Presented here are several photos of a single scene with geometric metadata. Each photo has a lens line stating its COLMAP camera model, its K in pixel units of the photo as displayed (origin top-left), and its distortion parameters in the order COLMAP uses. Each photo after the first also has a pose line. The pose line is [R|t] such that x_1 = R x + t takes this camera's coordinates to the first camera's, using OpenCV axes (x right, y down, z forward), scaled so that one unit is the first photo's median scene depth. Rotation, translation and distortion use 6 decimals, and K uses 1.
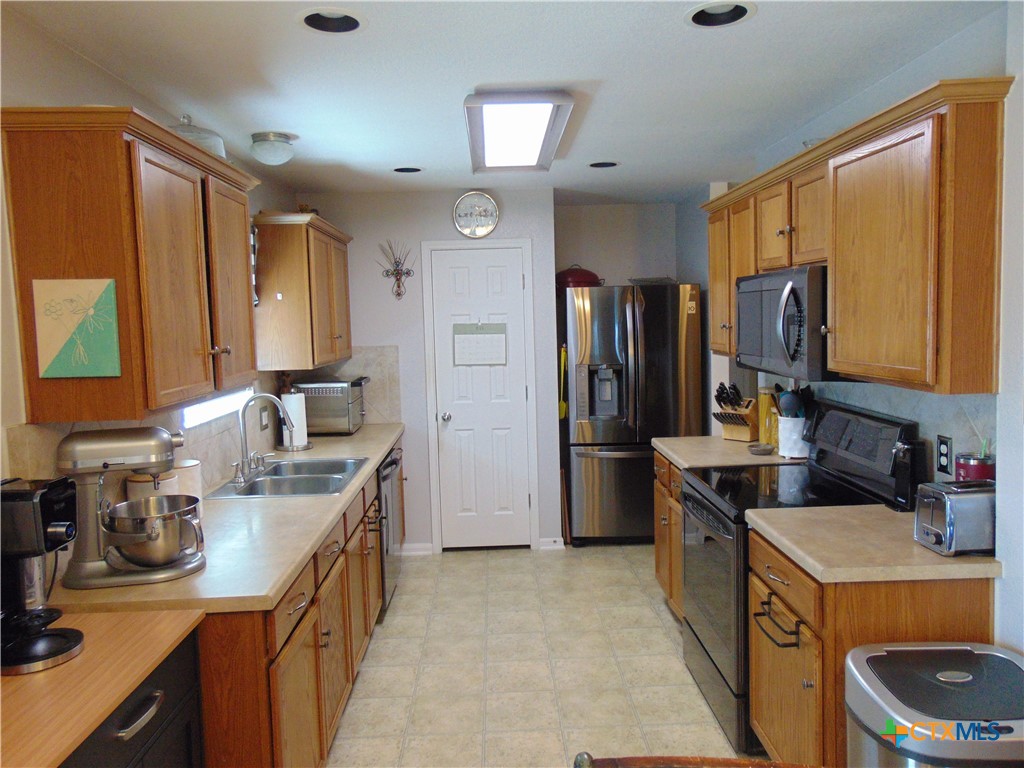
lens RADIAL K [[767.2, 0, 512.0], [0, 767.2, 384.0], [0, 0, 1]] dist [-0.020023, 0.065363]
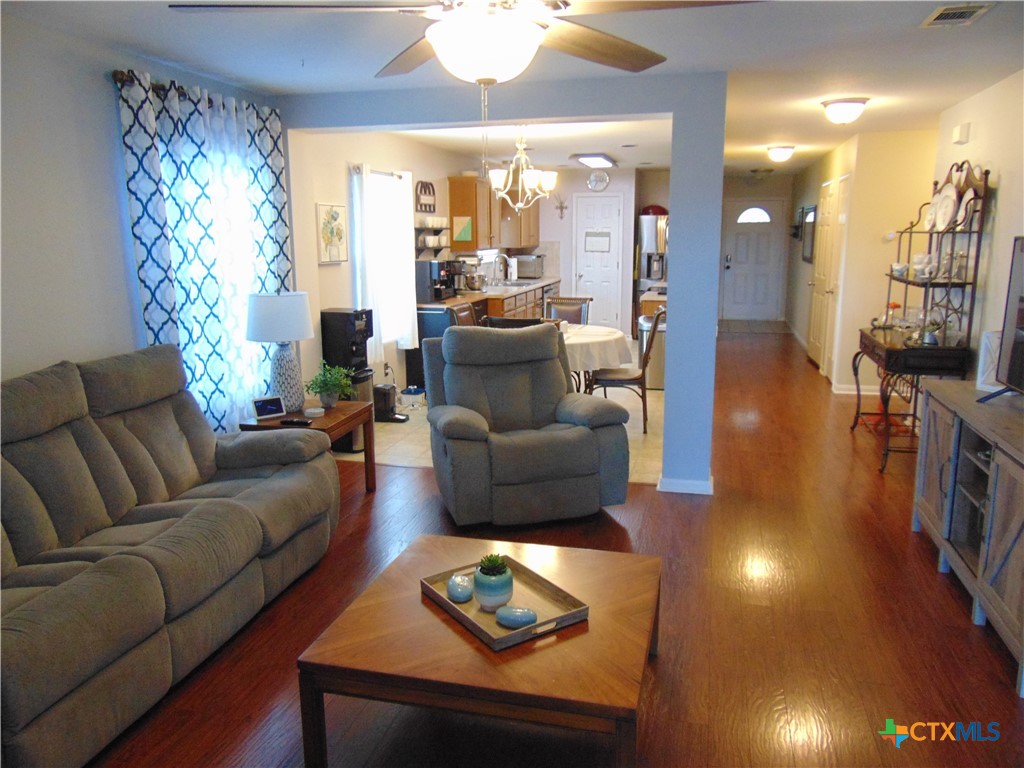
lens RADIAL K [[767.2, 0, 512.0], [0, 767.2, 384.0], [0, 0, 1]] dist [-0.020023, 0.065363]
pose [[0.956994, 0.083095, -0.277953, 0.479223], [-0.050718, 0.991268, 0.121721, 0.126086], [0.285640, -0.102389, 0.952852, -1.548069]]
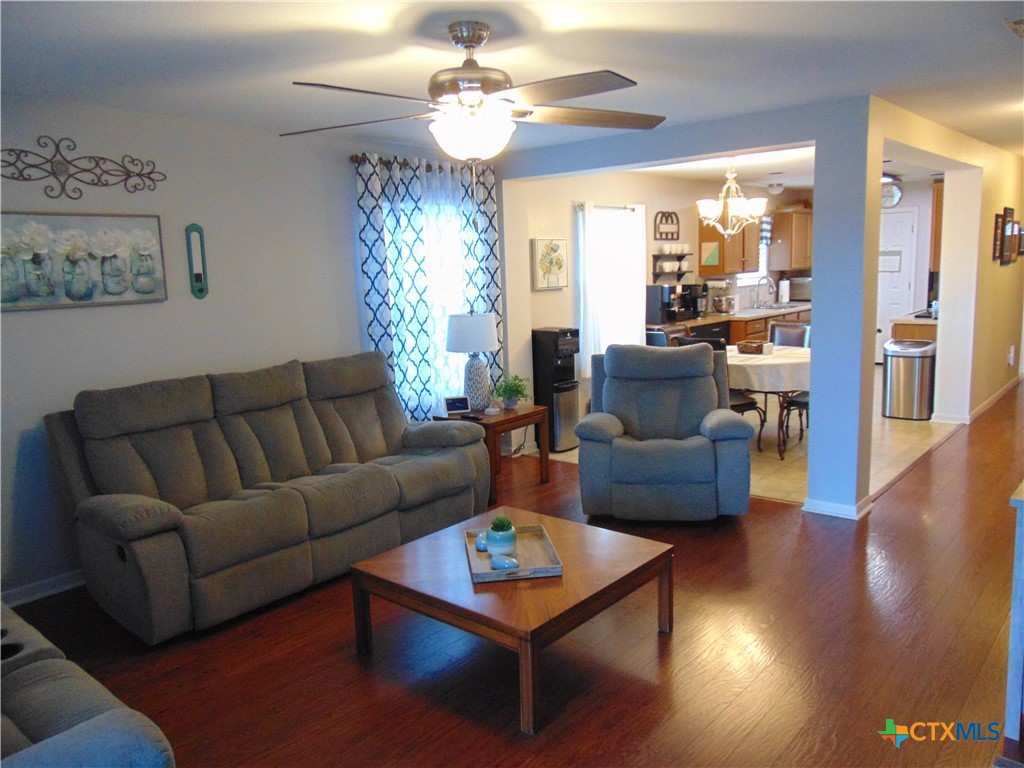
lens RADIAL K [[767.2, 0, 512.0], [0, 767.2, 384.0], [0, 0, 1]] dist [-0.020023, 0.065363]
pose [[0.730547, 0.113924, -0.673292, 0.840538], [-0.047994, 0.992113, 0.115794, 0.109423], [0.681173, -0.052279, 0.730253, -1.543260]]
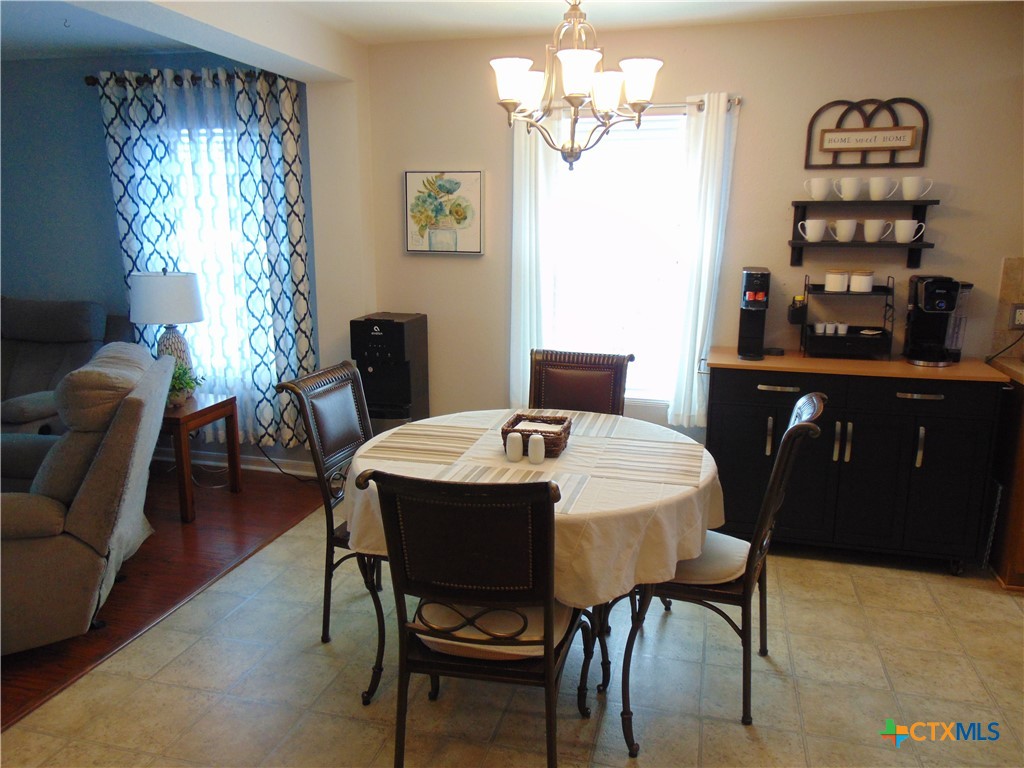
lens RADIAL K [[767.2, 0, 512.0], [0, 767.2, 384.0], [0, 0, 1]] dist [-0.020023, 0.065363]
pose [[-0.297634, 0.236505, -0.924921, 0.710117], [-0.075728, 0.959927, 0.269825, -0.028723], [0.951672, 0.150352, -0.267797, 0.203758]]
